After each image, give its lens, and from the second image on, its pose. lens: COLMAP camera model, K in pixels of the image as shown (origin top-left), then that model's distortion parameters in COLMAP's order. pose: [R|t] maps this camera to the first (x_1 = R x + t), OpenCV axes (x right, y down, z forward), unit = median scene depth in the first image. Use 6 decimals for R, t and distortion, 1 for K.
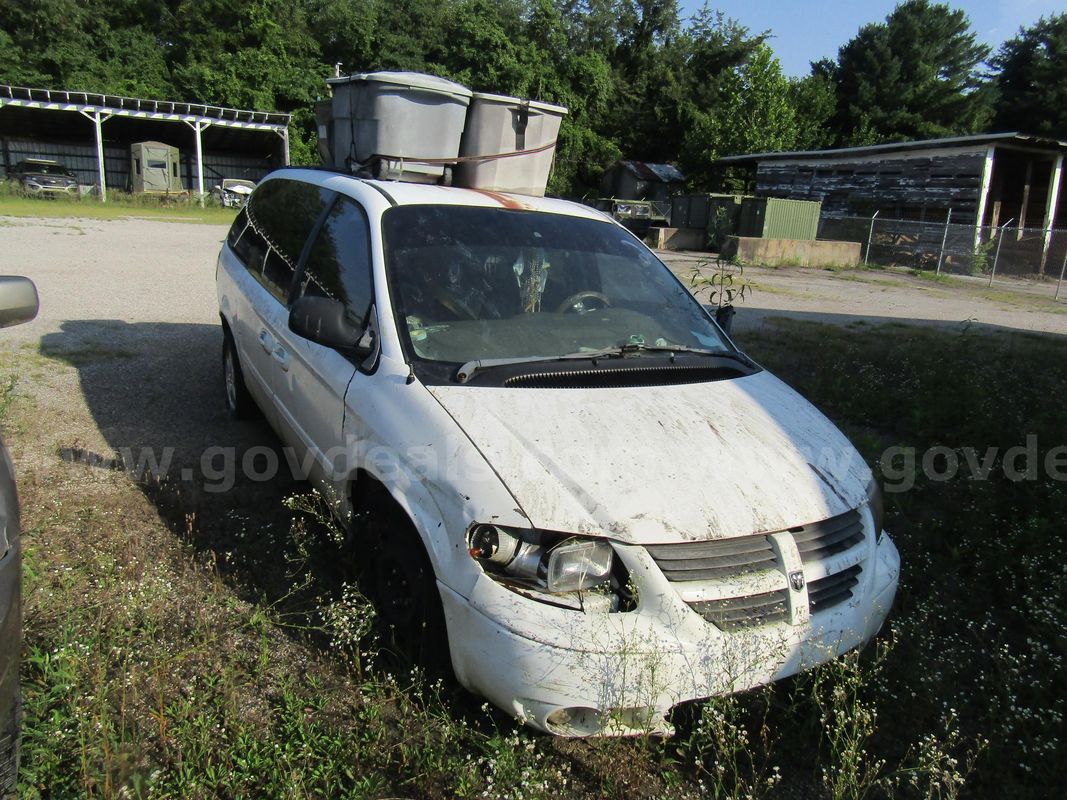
lens RADIAL K [[736.8, 0, 533.5], [0, 736.8, 400.0], [0, 0, 1]] dist [-0.016616, -0.001753]
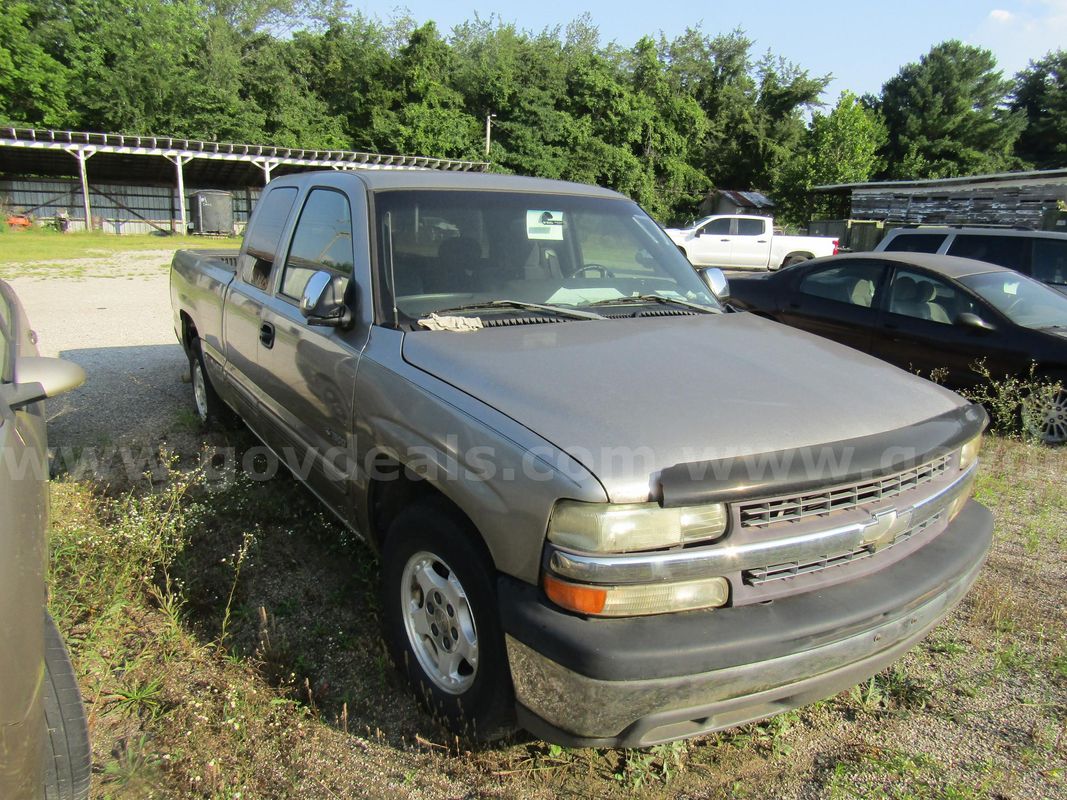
lens RADIAL K [[741.7, 0, 533.5], [0, 741.7, 400.0], [0, 0, 1]] dist [-0.029296, 0.002435]
pose [[0.999212, -0.034121, 0.020279, -0.200122], [0.034705, 0.998971, -0.029185, 0.023359], [-0.019262, 0.029865, 0.999368, -0.131198]]
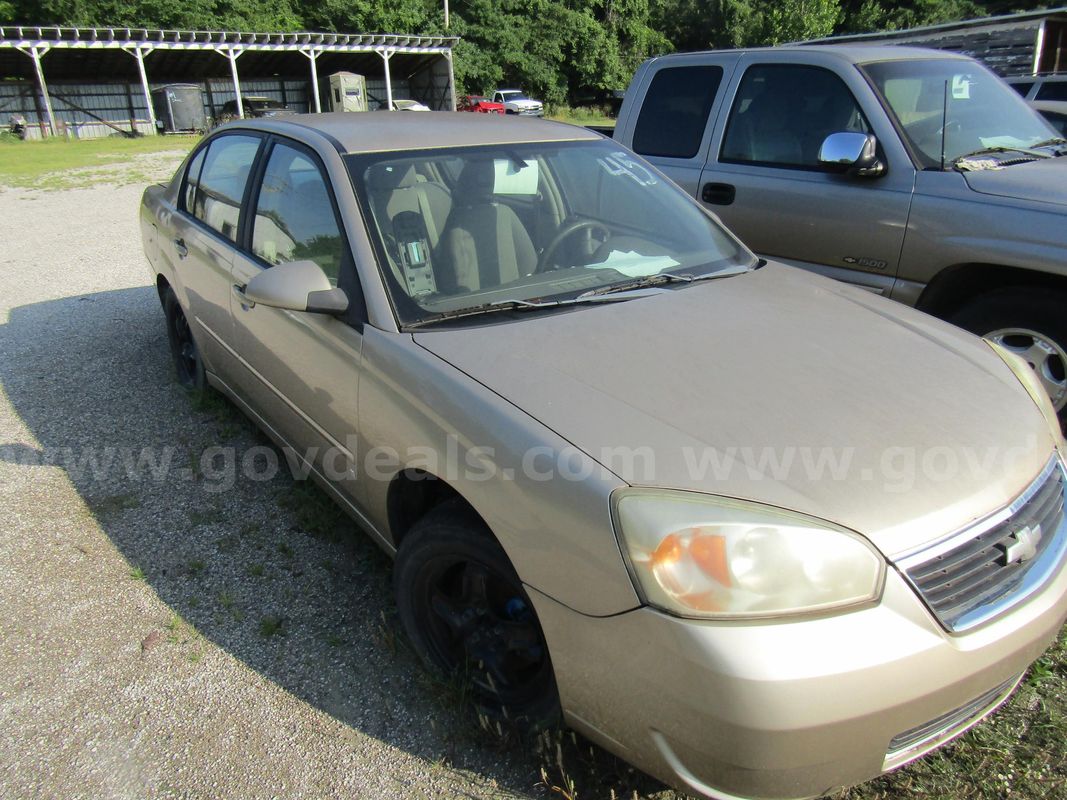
lens RADIAL K [[736.8, 0, 533.5], [0, 736.8, 400.0], [0, 0, 1]] dist [-0.016616, -0.001753]
pose [[0.989128, -0.124177, 0.078771, -0.256907], [0.113355, 0.985078, 0.129508, 0.024664], [-0.093678, -0.119171, 0.988445, -0.148258]]
